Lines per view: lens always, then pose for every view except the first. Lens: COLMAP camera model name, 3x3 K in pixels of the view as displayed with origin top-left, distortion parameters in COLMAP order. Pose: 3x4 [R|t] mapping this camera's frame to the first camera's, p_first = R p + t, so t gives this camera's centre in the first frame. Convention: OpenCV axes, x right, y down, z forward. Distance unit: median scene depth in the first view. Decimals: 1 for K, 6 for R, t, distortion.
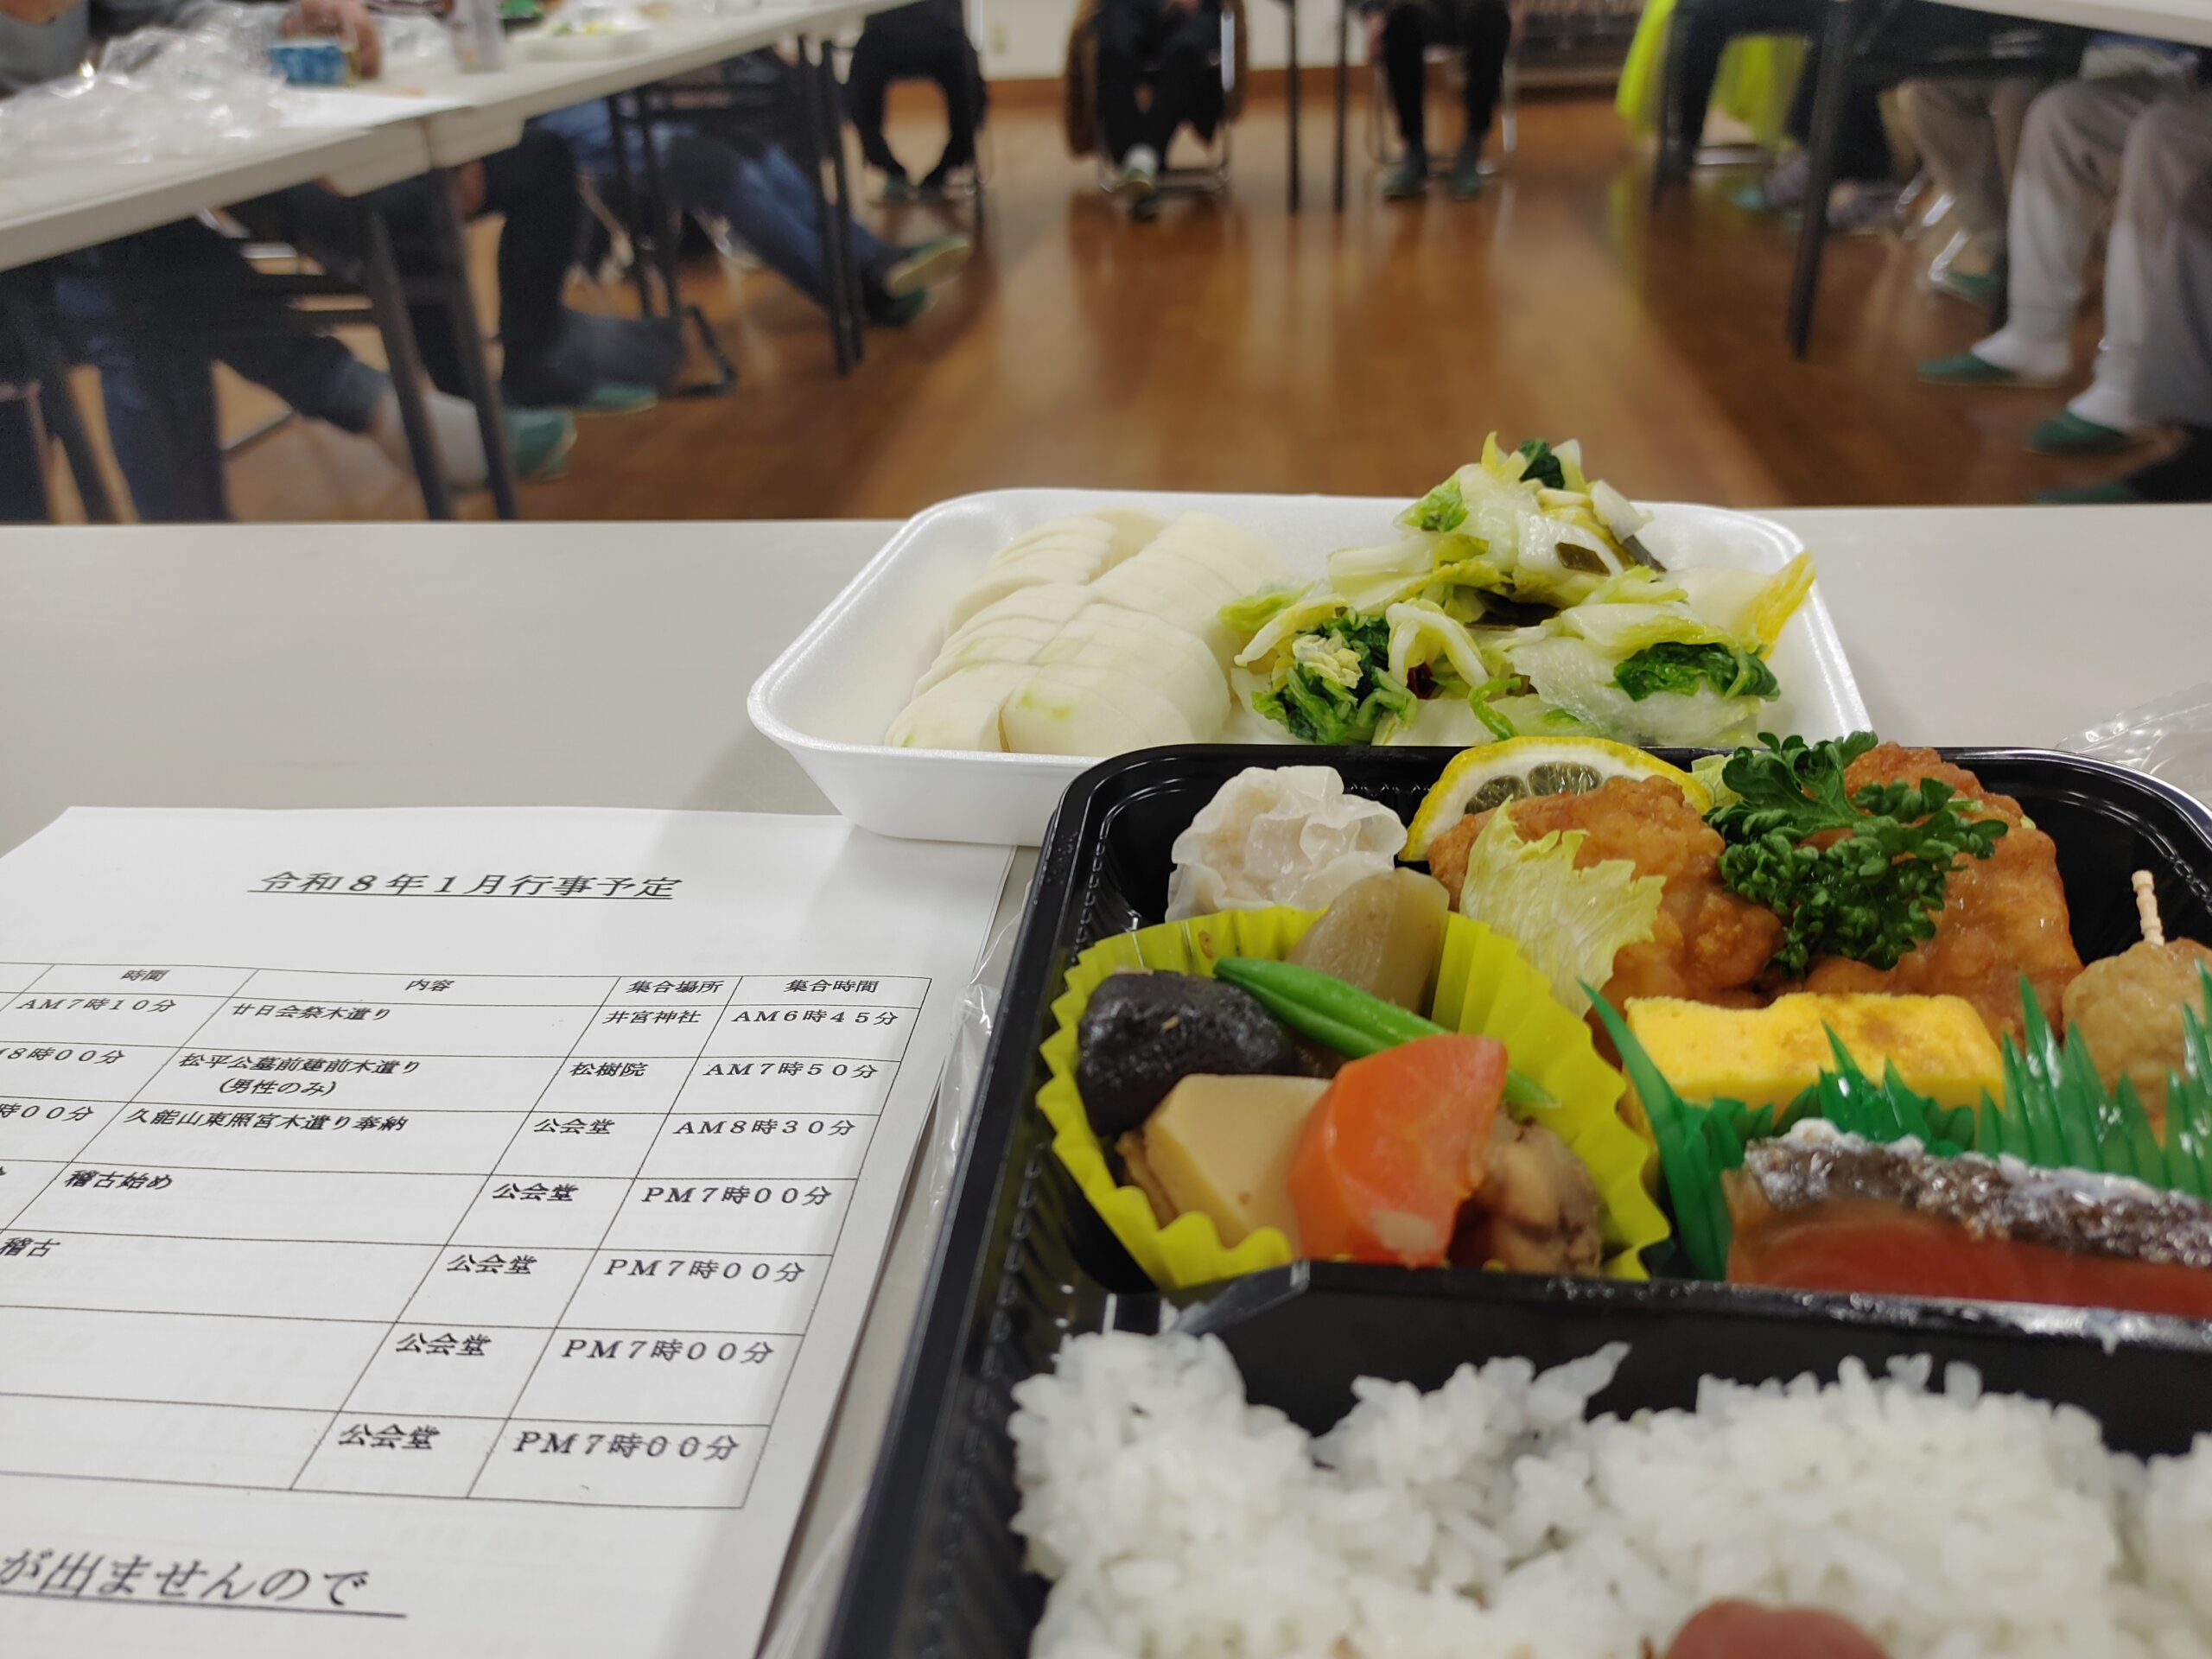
lens RADIAL K [[1662.9, 0, 1111.3], [0, 1662.9, 825.2], [0, 0, 1]] dist [0.013657, -0.027957]
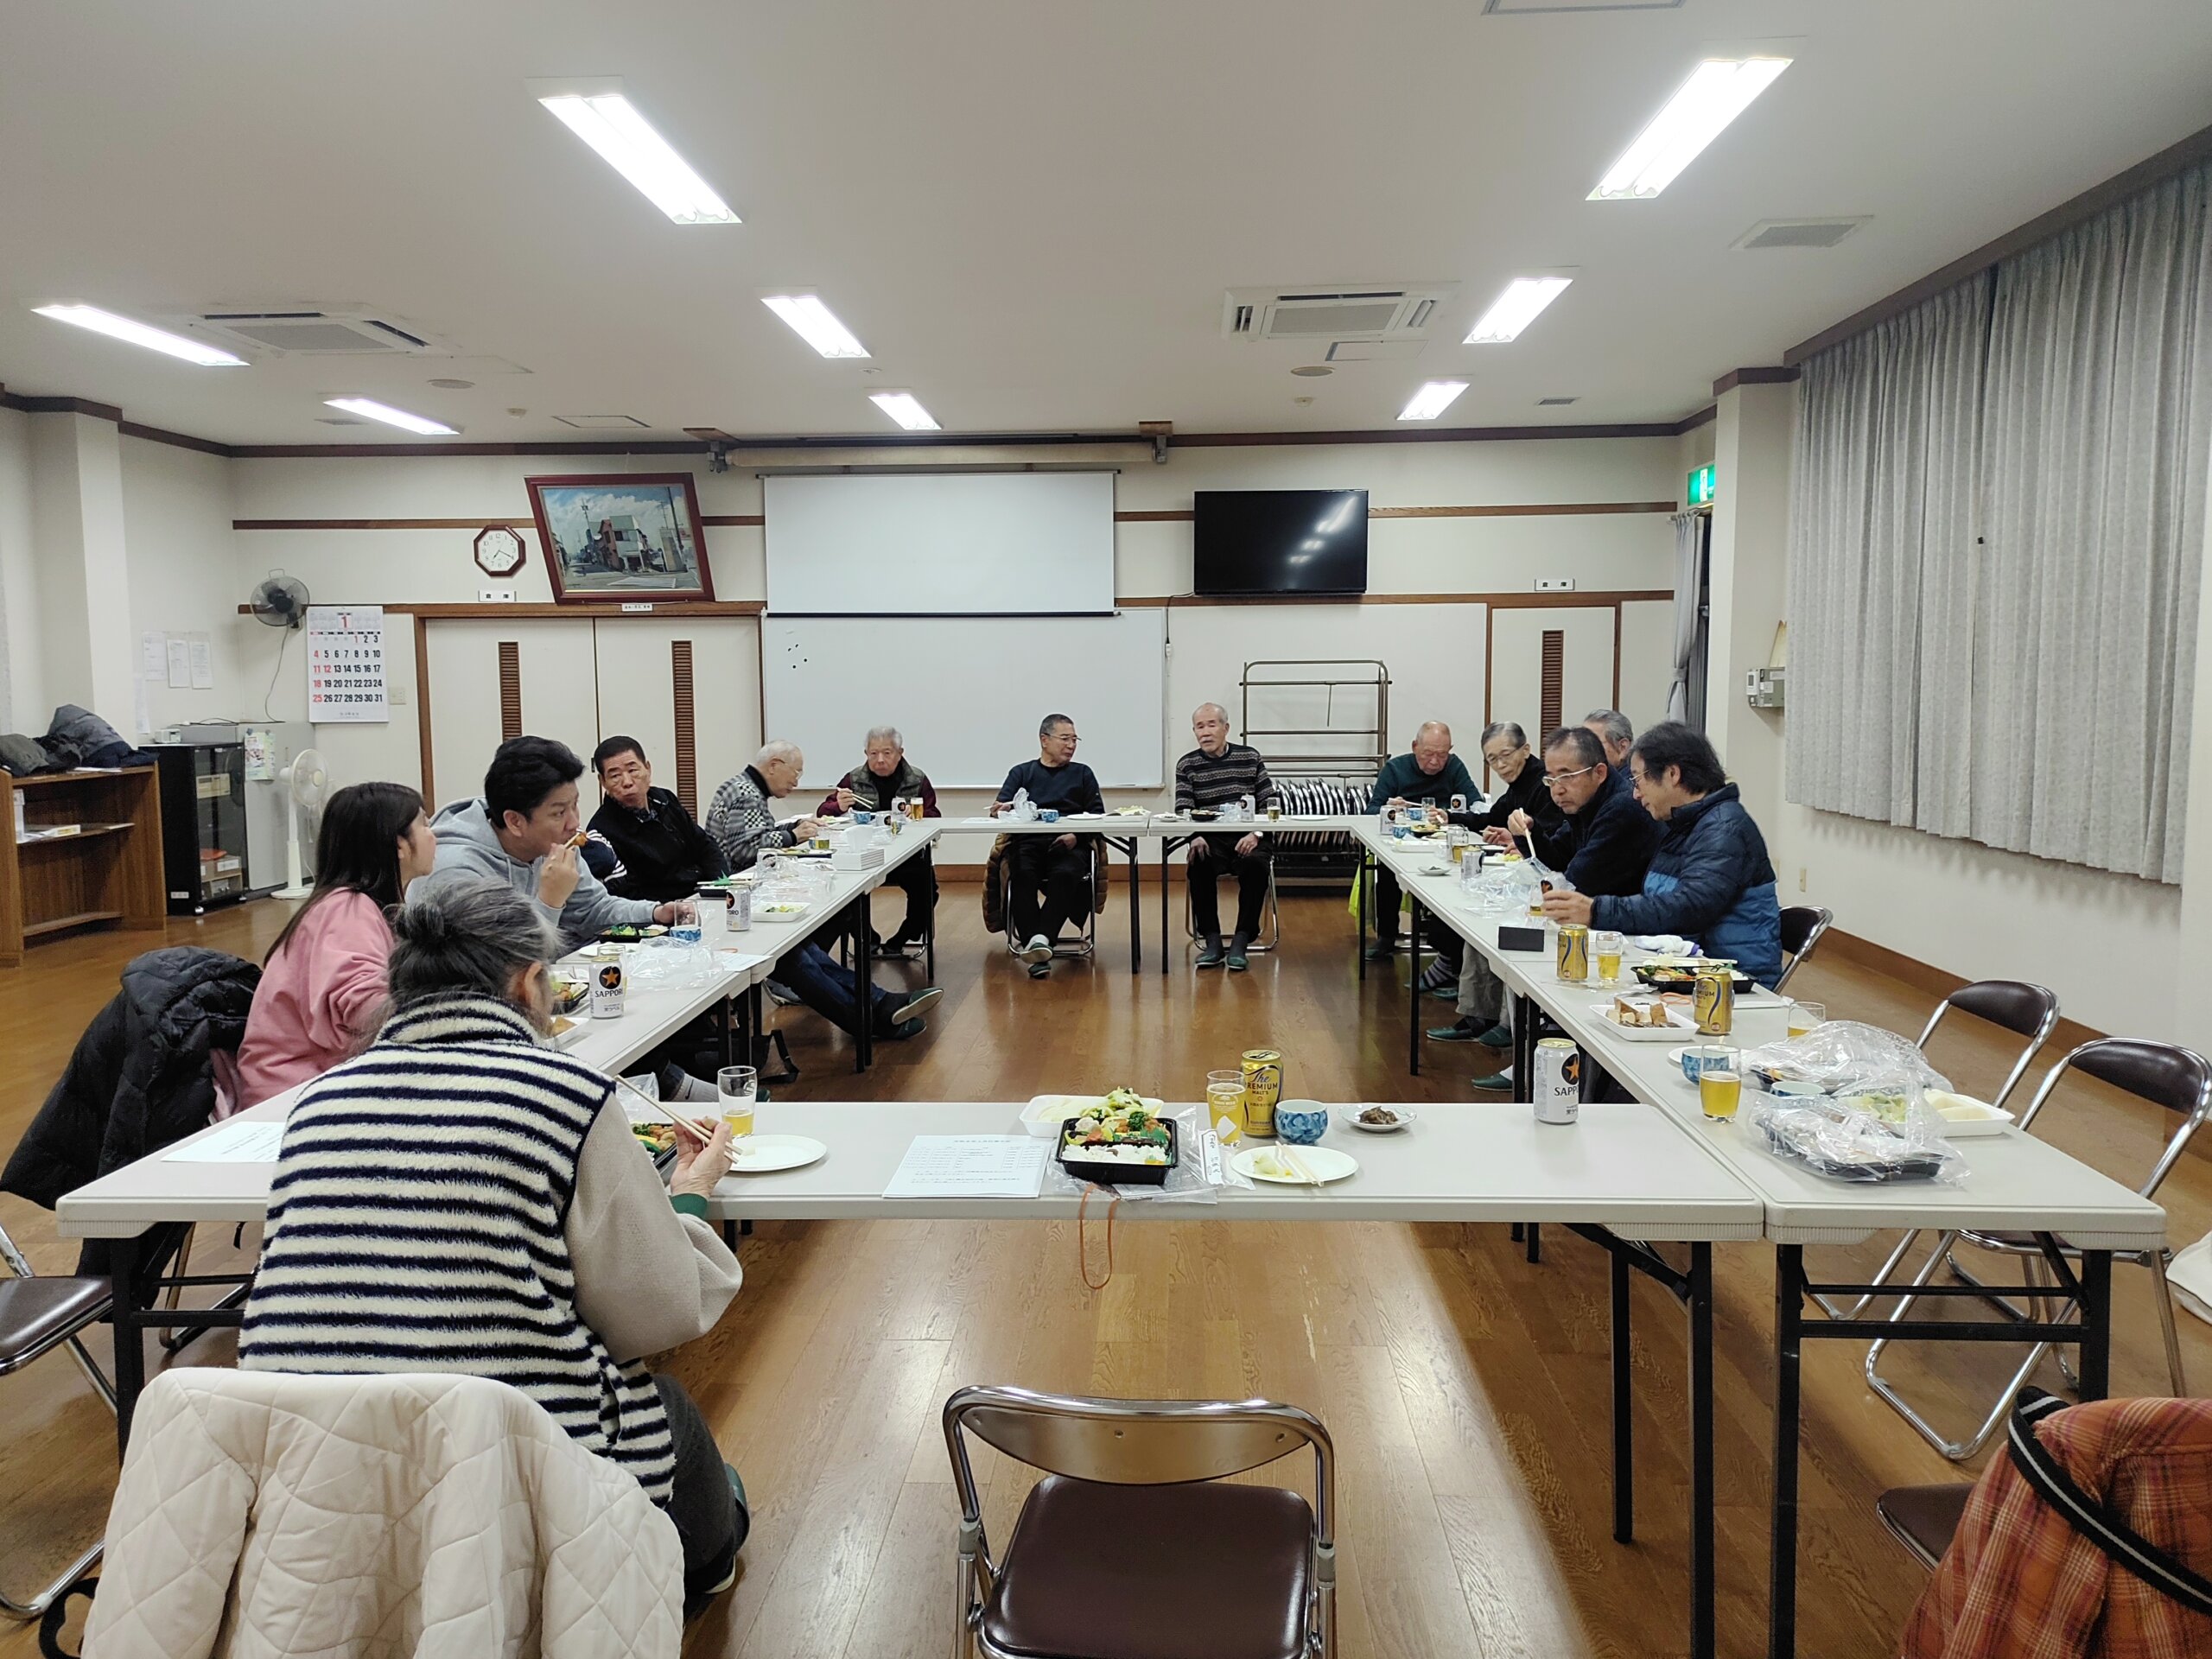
lens RADIAL K [[1662.9, 0, 1099.1], [0, 1662.9, 813.5], [0, 0, 1]] dist [0.013657, -0.027957]
pose [[0.997518, 0.031514, 0.062972, -0.517396], [-0.003044, 0.912731, -0.408550, 2.436234], [-0.070352, 0.407344, 0.910561, -9.029060]]
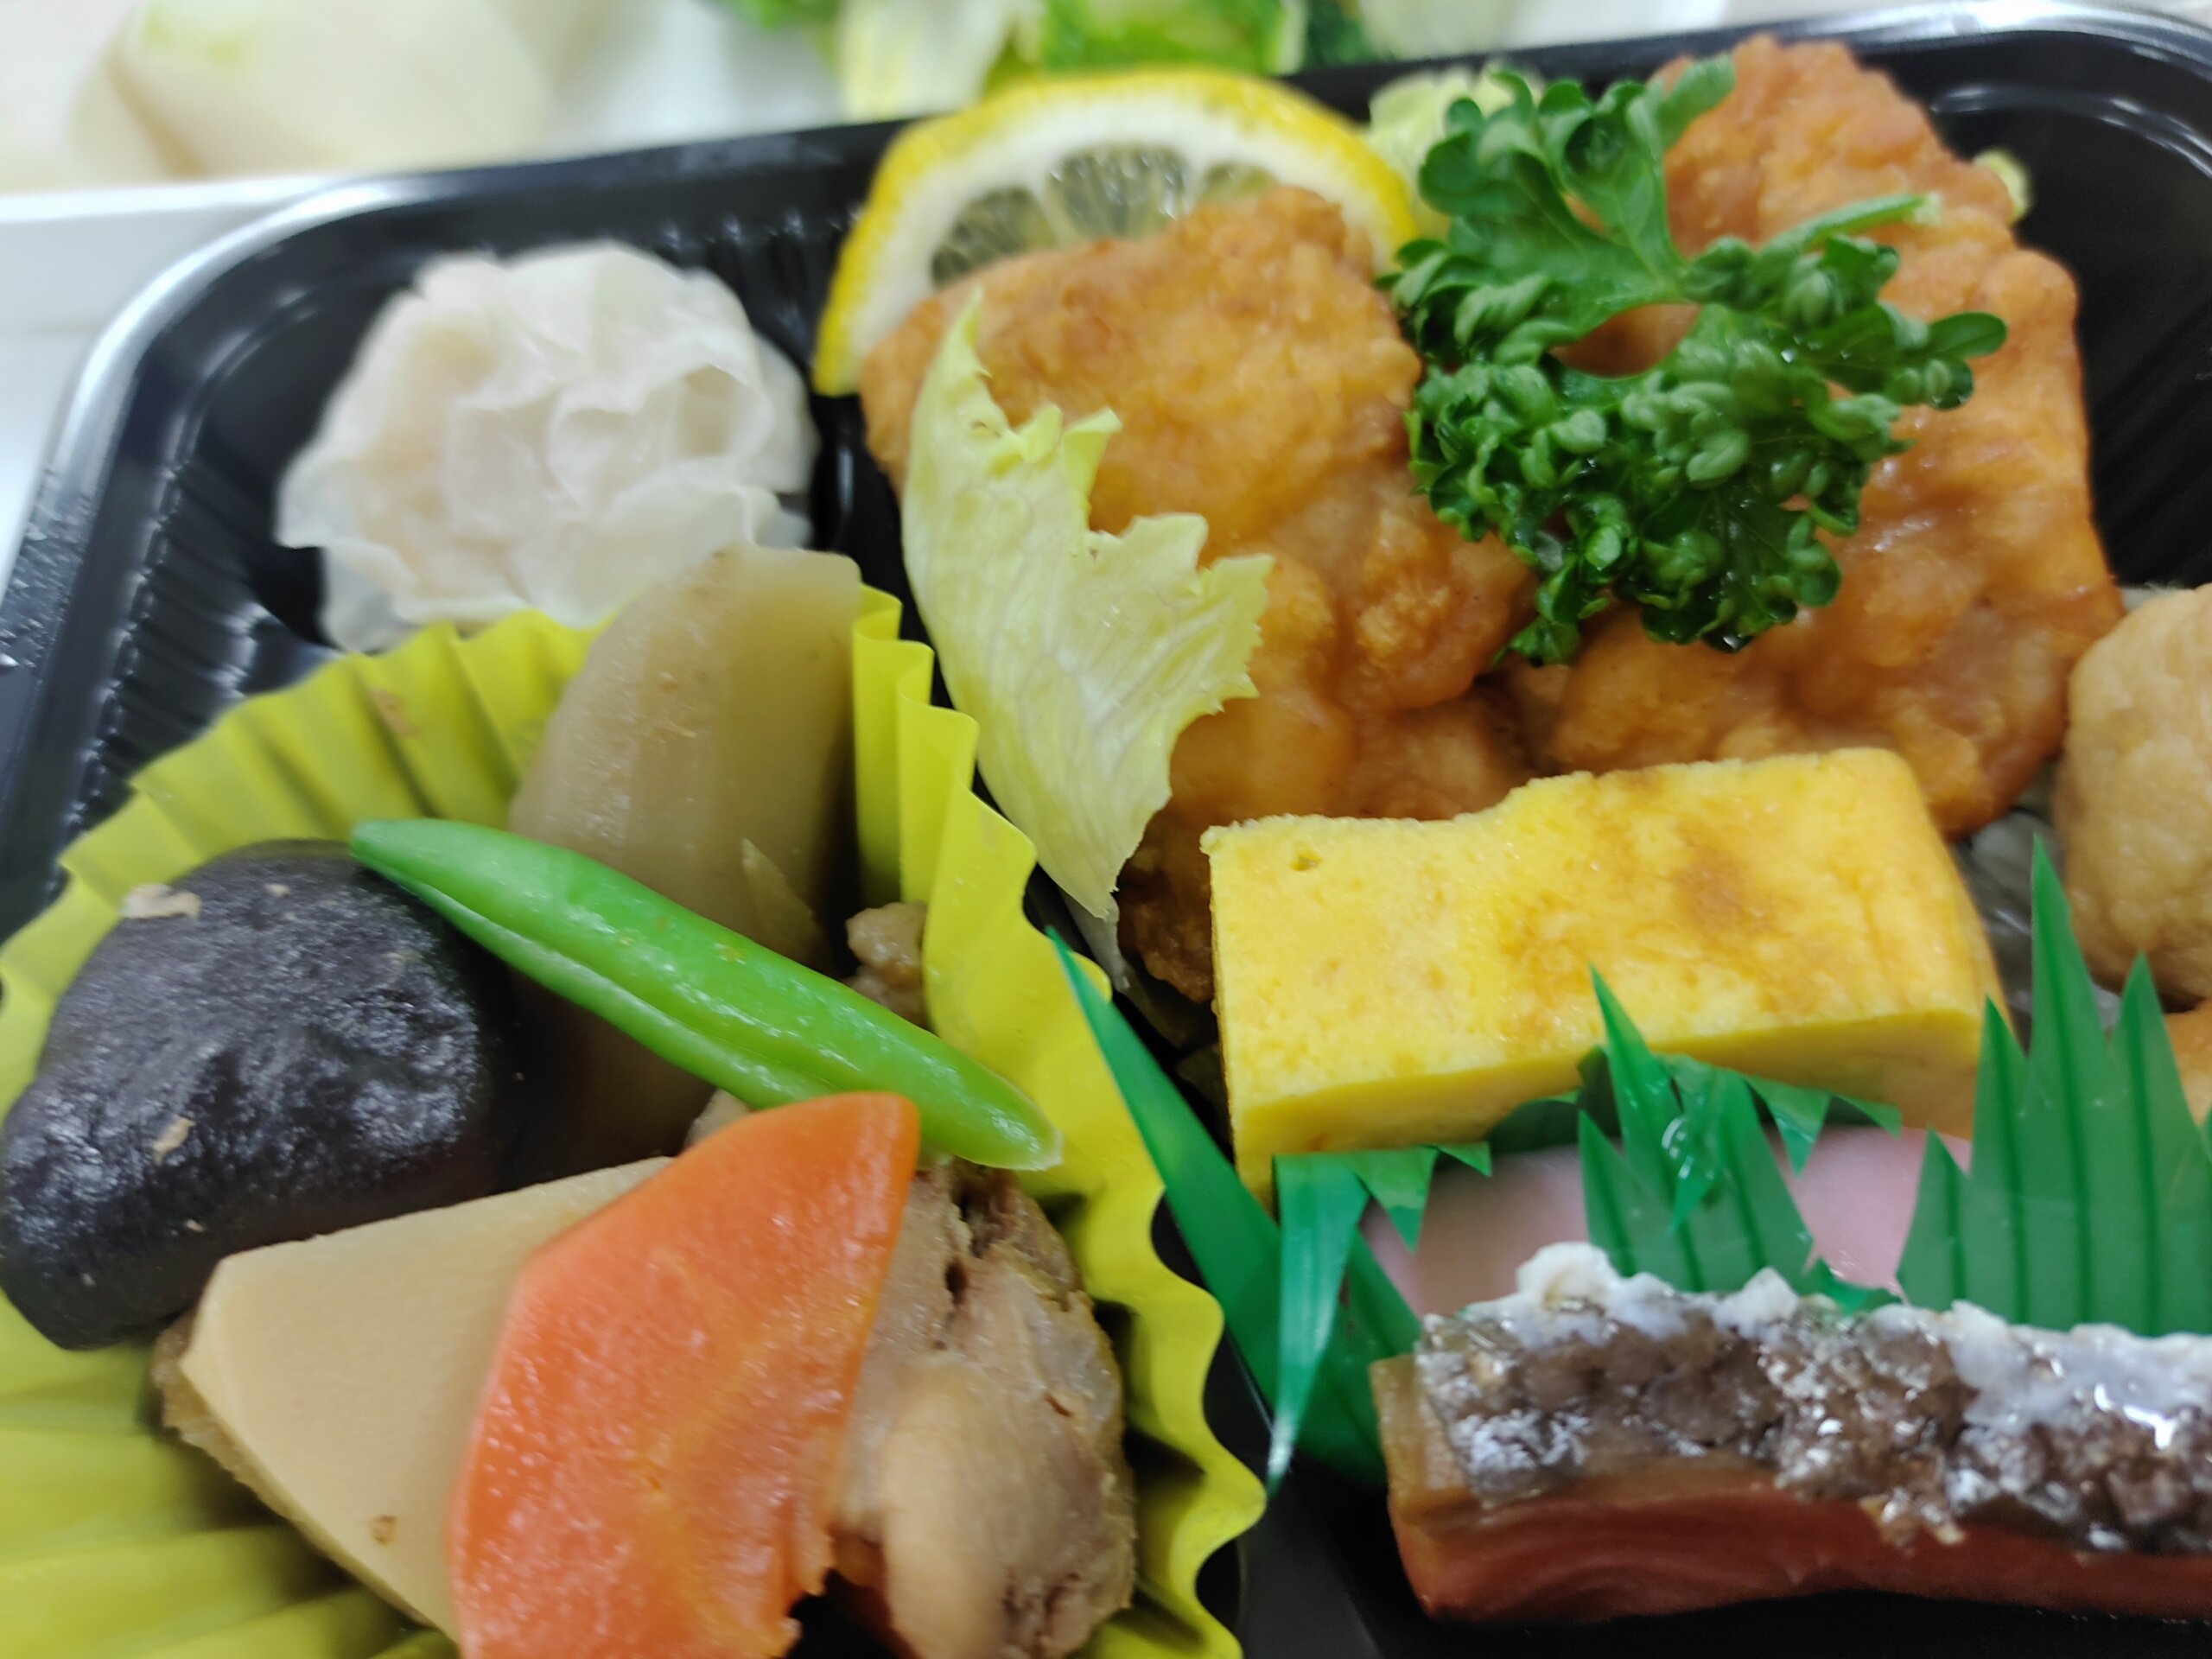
lens RADIAL K [[1843.9, 0, 1112.0], [0, 1843.9, 830.7], [0, 0, 1]] dist [-0.030992, -0.010004]
pose [[0.982582, -0.169622, 0.075906, 0.222784], [0.113420, 0.870958, 0.478088, -0.133366], [-0.147205, -0.461152, 0.875026, 0.501221]]
